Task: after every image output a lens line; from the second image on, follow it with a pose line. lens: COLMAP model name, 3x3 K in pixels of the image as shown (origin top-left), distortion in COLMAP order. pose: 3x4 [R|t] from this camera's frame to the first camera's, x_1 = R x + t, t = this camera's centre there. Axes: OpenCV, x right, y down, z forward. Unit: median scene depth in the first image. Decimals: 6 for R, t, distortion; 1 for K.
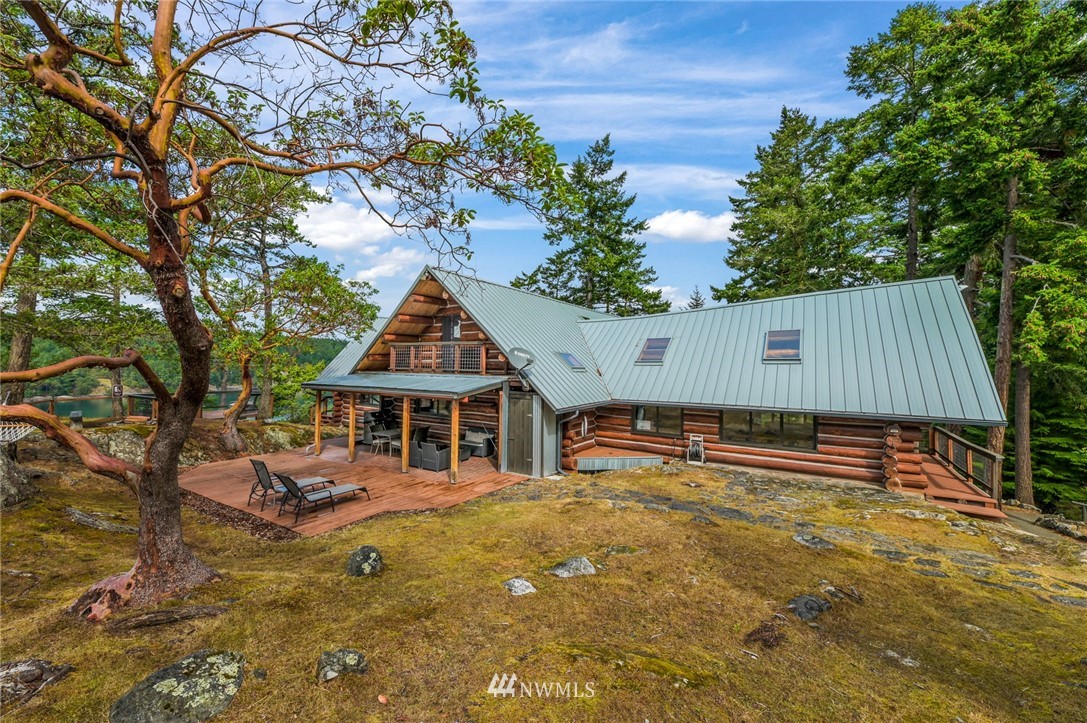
lens RADIAL K [[439.7, 0, 529.6], [0, 439.7, 348.1], [0, 0, 1]] dist [0.002245, 0.000409]
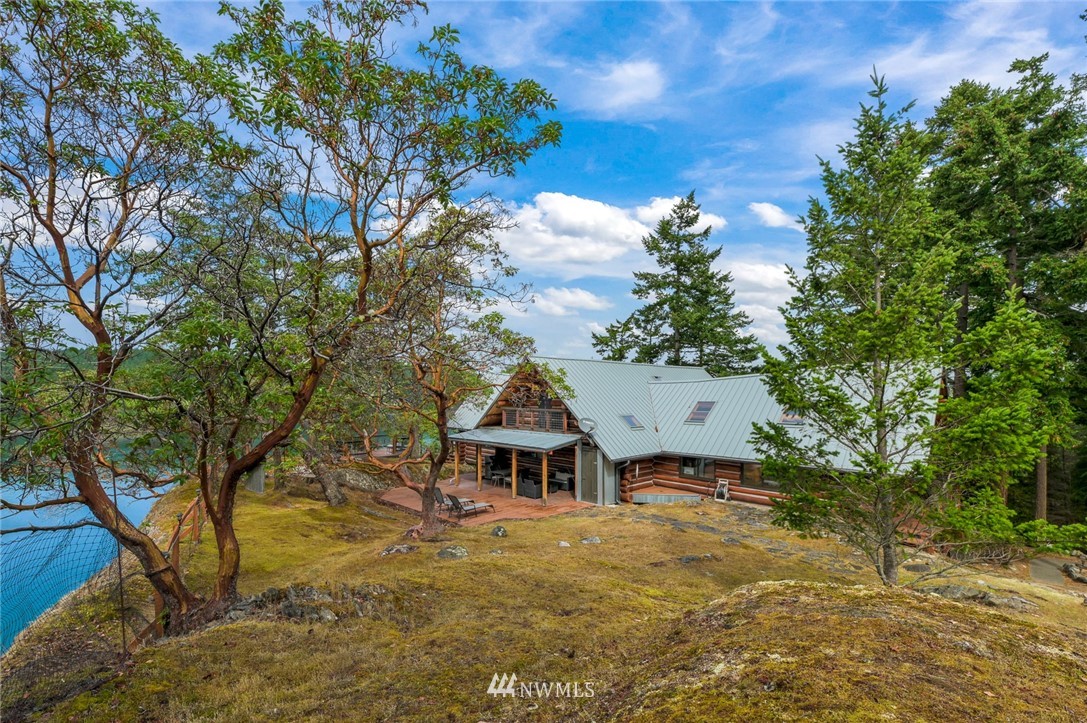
lens RADIAL K [[493.2, 0, 530.2], [0, 493.2, 372.3], [0, 0, 1]] dist [0.009145, -0.001471]
pose [[0.972025, -0.020929, -0.233944, 0.170266], [0.020889, 0.999778, -0.002647, -0.141692], [0.233948, -0.002314, 0.972246, -0.616033]]
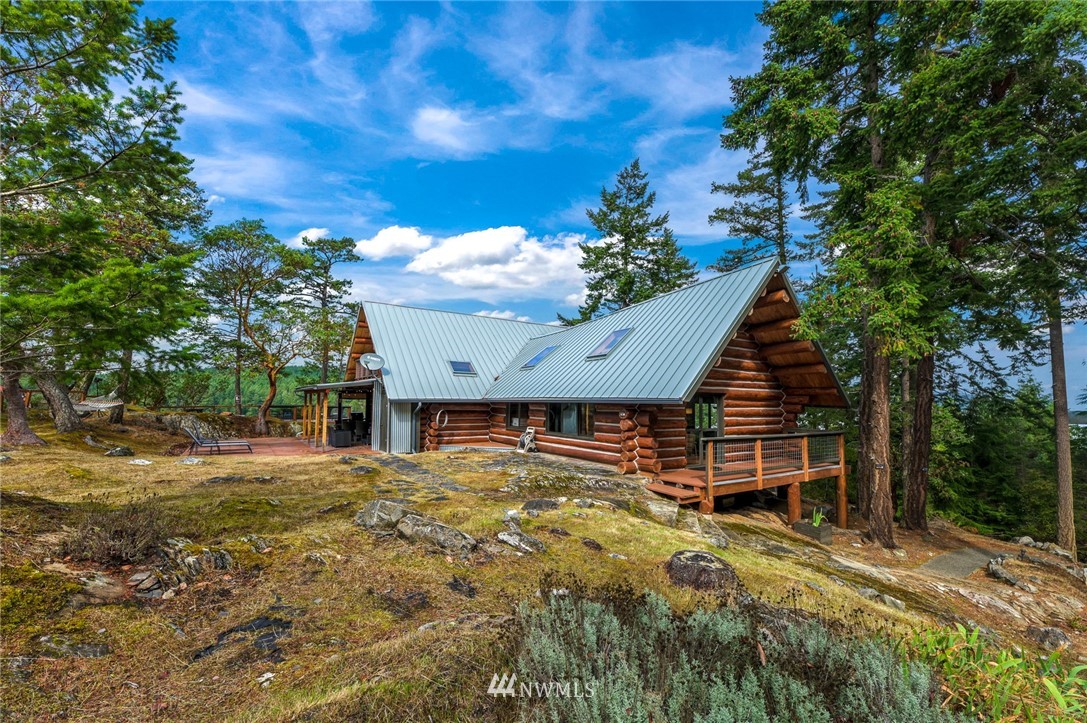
lens RADIAL K [[439.7, 0, 538.1], [0, 439.7, 366.8], [0, 0, 1]] dist [0.002245, 0.000409]
pose [[0.926080, -0.030441, -0.376097, 0.841023], [0.013858, 0.998812, -0.046720, 0.099116], [0.377073, 0.038054, 0.925402, -0.030116]]
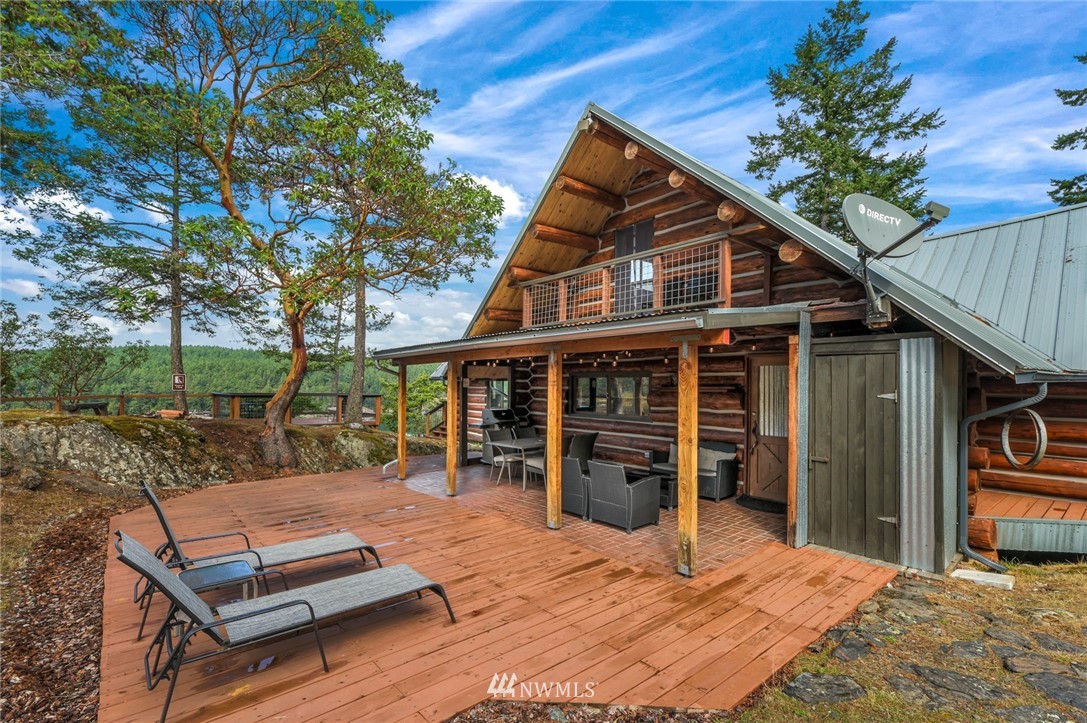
lens RADIAL K [[493.2, 0, 548.5], [0, 493.2, 379.8], [0, 0, 1]] dist [0.009145, -0.001471]
pose [[0.963365, -0.007569, -0.268086, -0.147855], [0.013048, 0.999741, 0.018661, 0.119962], [0.267875, -0.021475, 0.963214, 0.501639]]
